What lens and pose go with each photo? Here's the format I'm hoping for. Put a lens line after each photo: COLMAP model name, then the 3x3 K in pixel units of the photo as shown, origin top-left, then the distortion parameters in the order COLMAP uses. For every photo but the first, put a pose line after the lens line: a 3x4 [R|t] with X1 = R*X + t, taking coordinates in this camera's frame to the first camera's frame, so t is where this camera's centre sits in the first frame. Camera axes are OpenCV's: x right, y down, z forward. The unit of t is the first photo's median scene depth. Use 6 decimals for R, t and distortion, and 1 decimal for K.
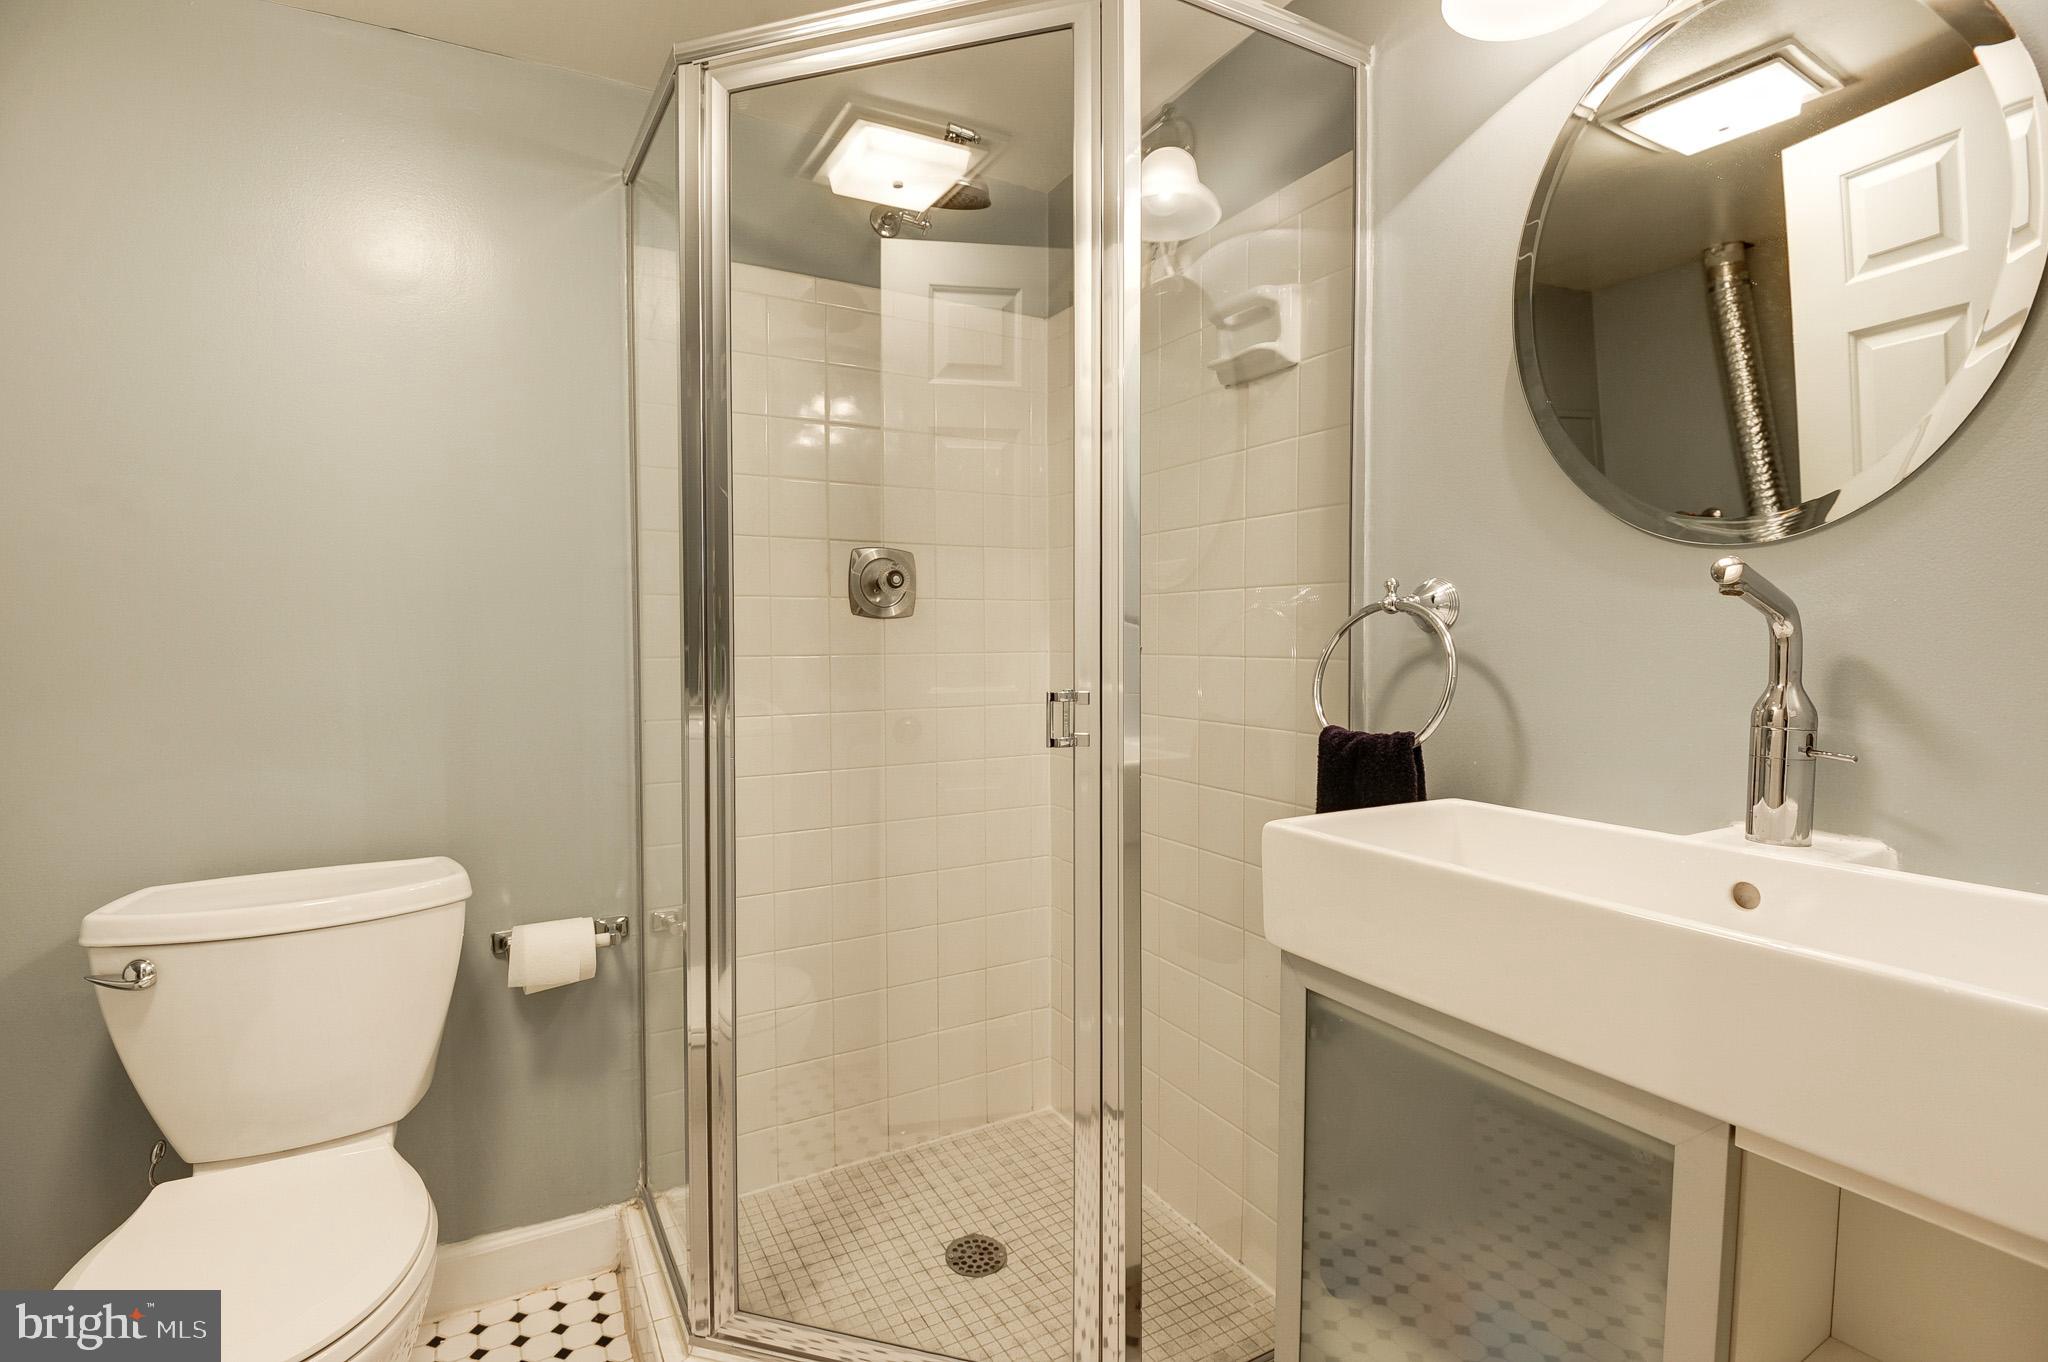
lens RADIAL K [[974.5, 0, 1071.0], [0, 974.5, 660.1], [0, 0, 1]] dist [-0.001526, -0.017427]
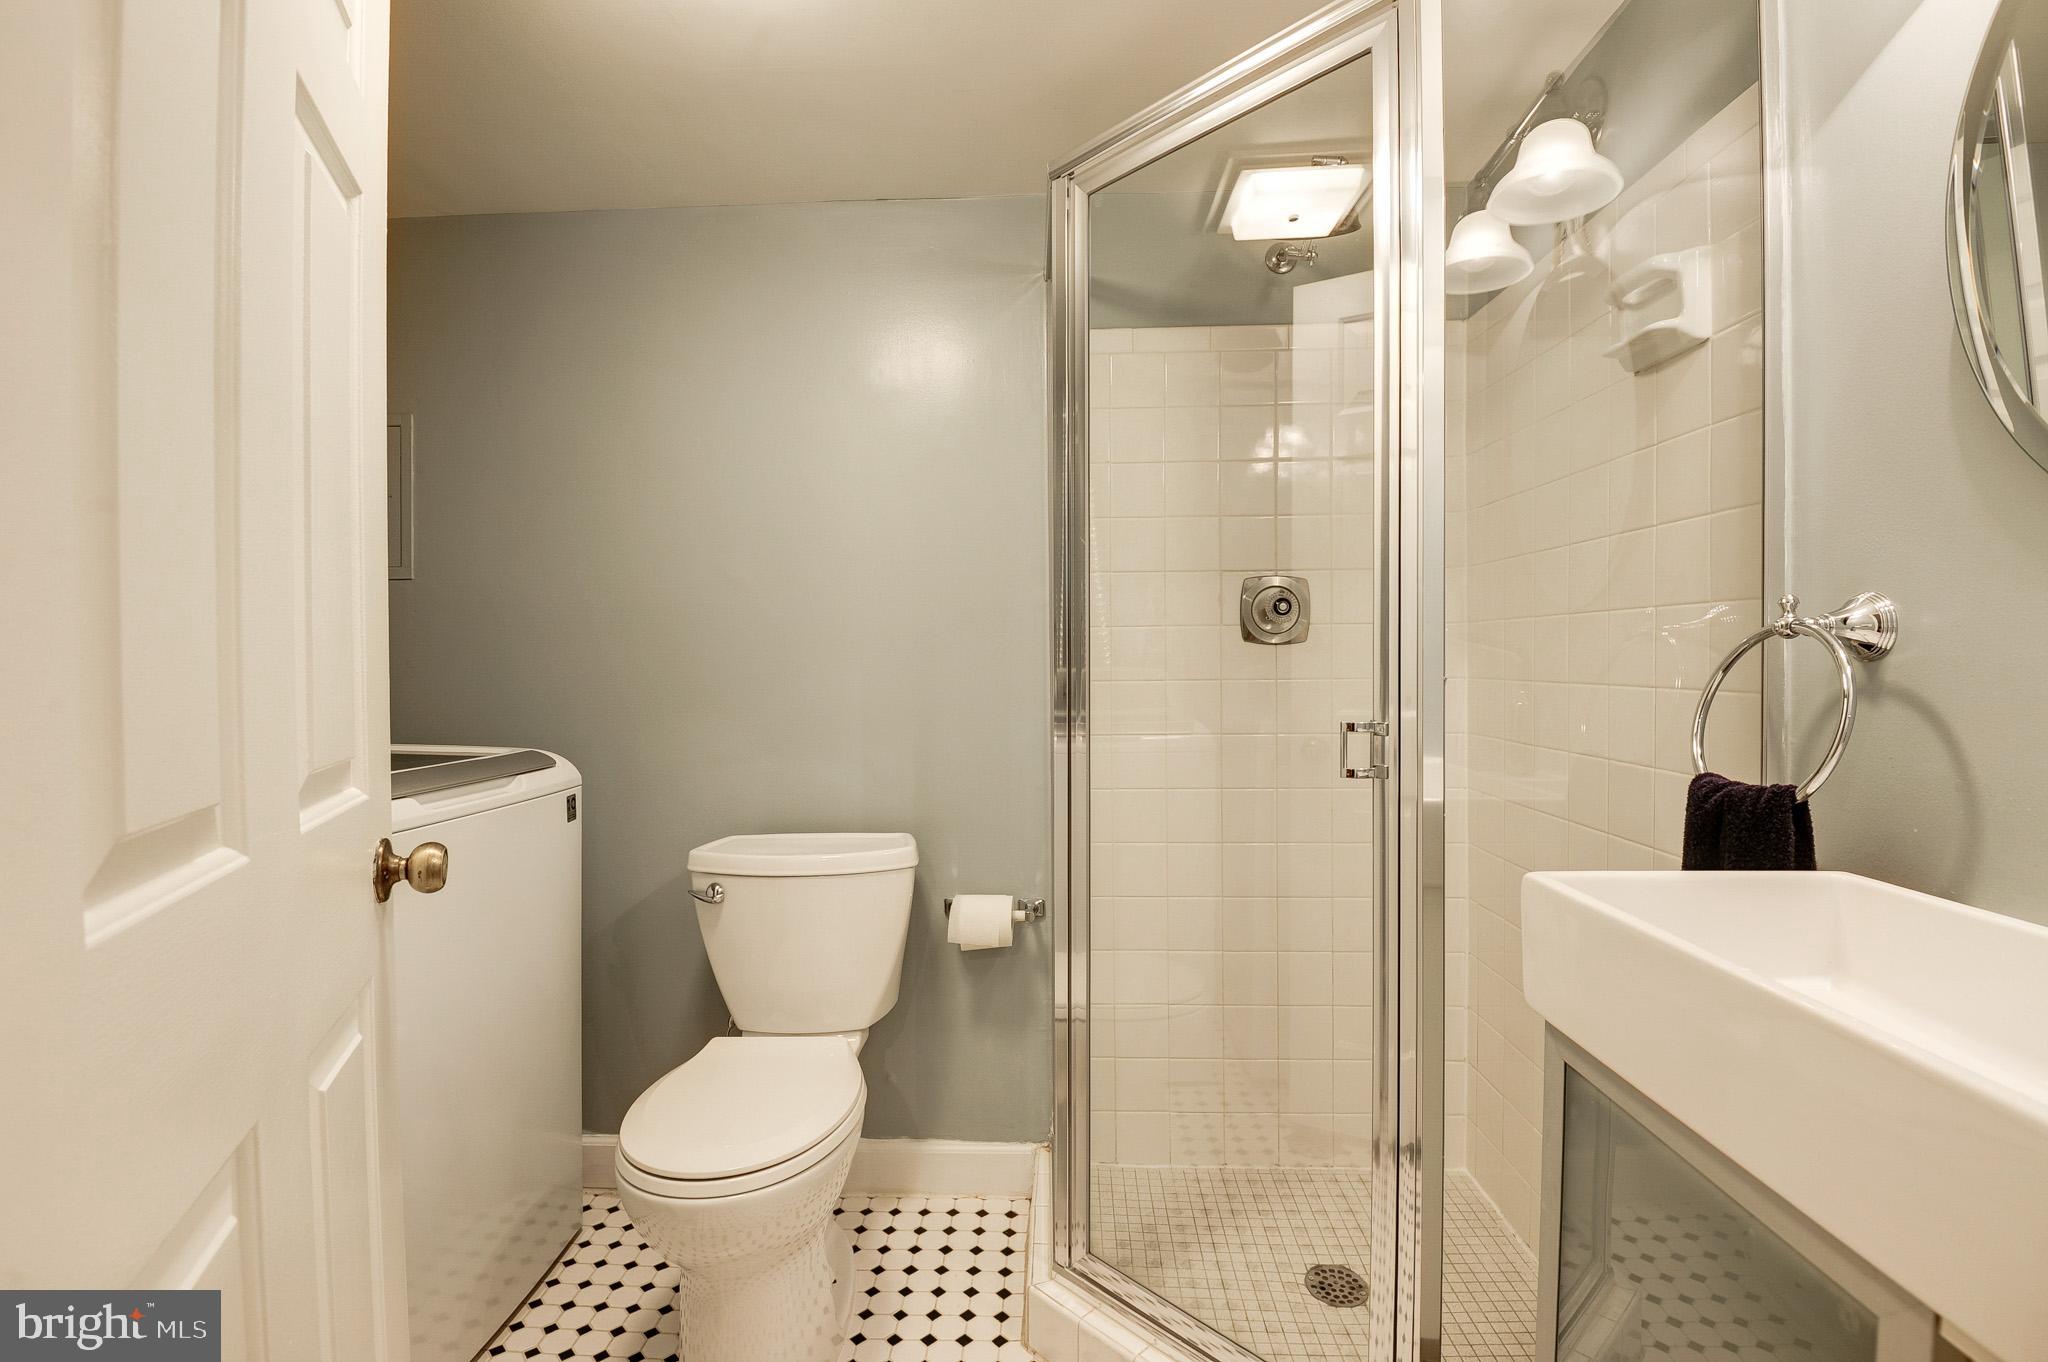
lens RADIAL K [[977.2, 0, 1024.5], [0, 977.2, 674.8], [0, 0, 1]] dist [-0.000356, -0.017316]
pose [[0.845831, 0.007629, -0.533397, 0.181955], [-0.009960, 0.999949, -0.001493, -0.008358], [0.533358, 0.006575, 0.845864, -0.018408]]
